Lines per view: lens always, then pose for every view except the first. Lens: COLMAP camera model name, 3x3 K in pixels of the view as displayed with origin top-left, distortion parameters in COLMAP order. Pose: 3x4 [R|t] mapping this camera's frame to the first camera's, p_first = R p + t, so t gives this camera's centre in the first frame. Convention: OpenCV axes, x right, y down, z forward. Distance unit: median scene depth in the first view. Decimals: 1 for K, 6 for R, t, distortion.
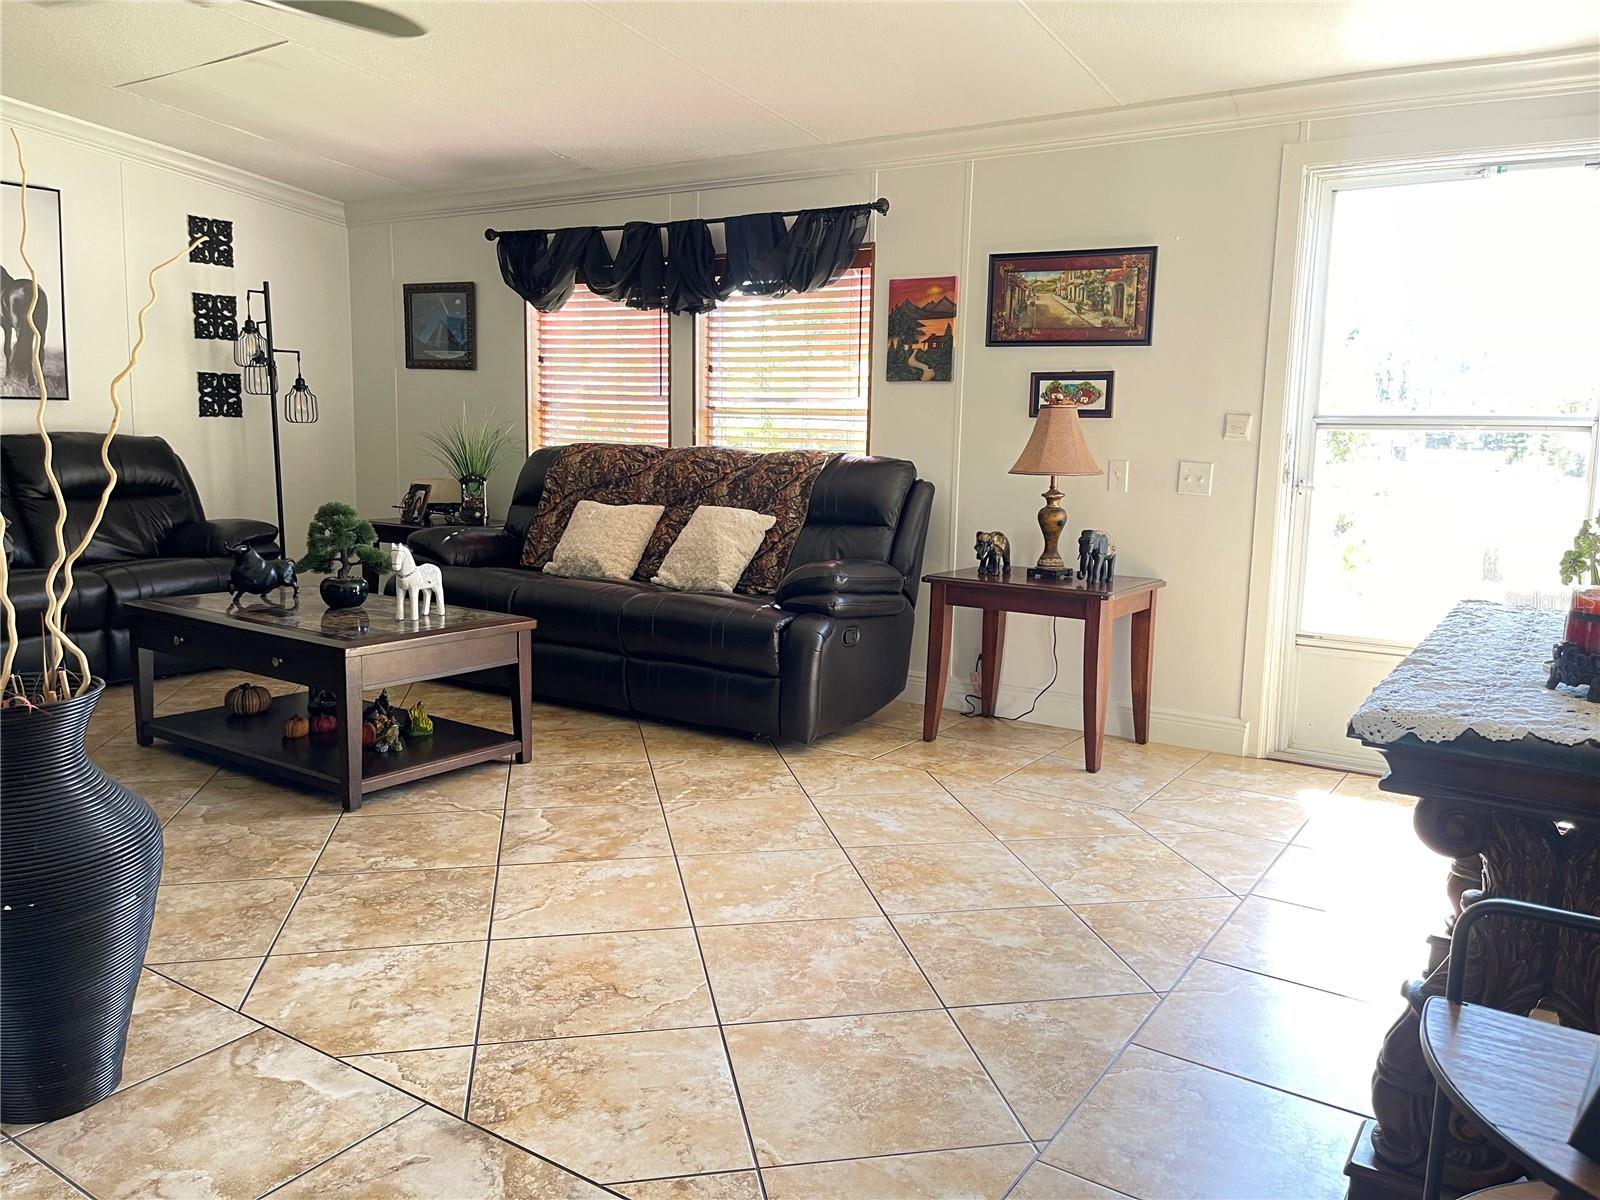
lens RADIAL K [[1216.1, 0, 798.3], [0, 1216.1, 589.8], [0, 0, 1]] dist [0.041794, -0.019854]
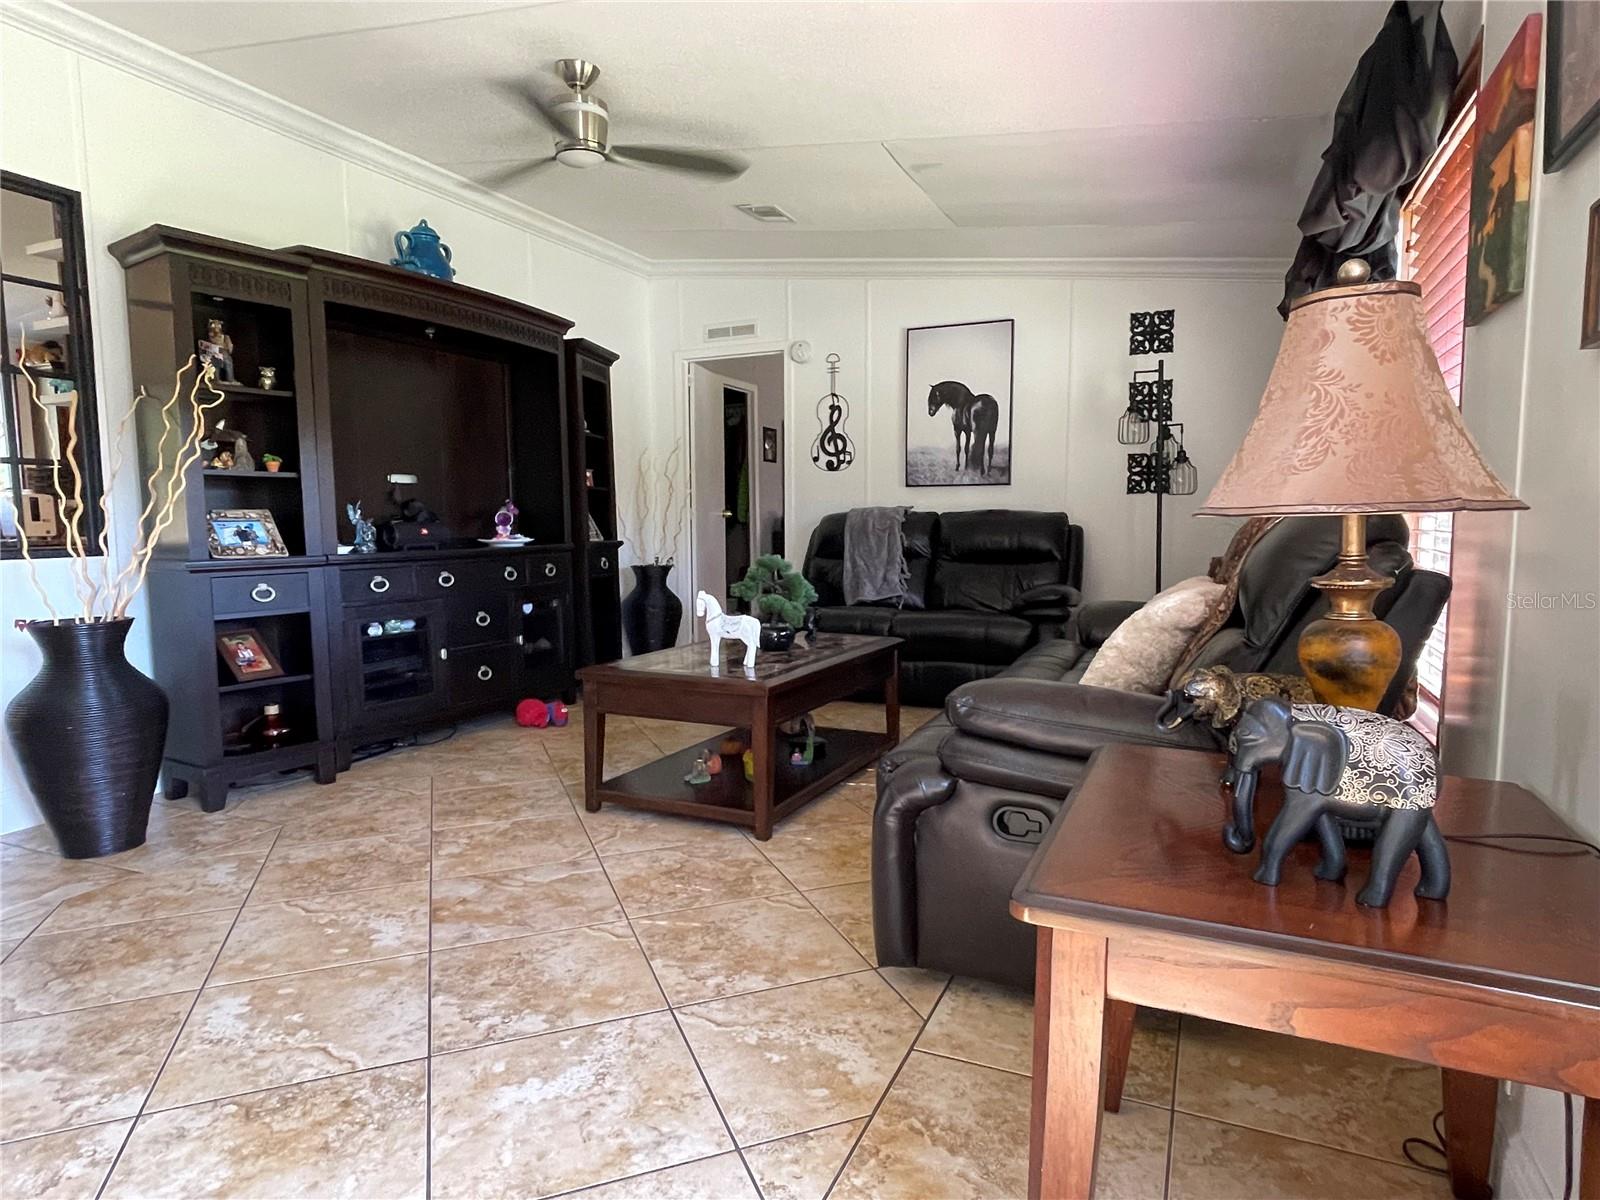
lens RADIAL K [[938.3, 0, 806.6], [0, 938.3, 606.9], [0, 0, 1]] dist [0.003100, -0.003467]
pose [[0.166679, 0.071158, -0.983440, 0.524270], [-0.122121, 0.991203, 0.051021, -0.082531], [0.978419, 0.111595, 0.173903, 1.003928]]
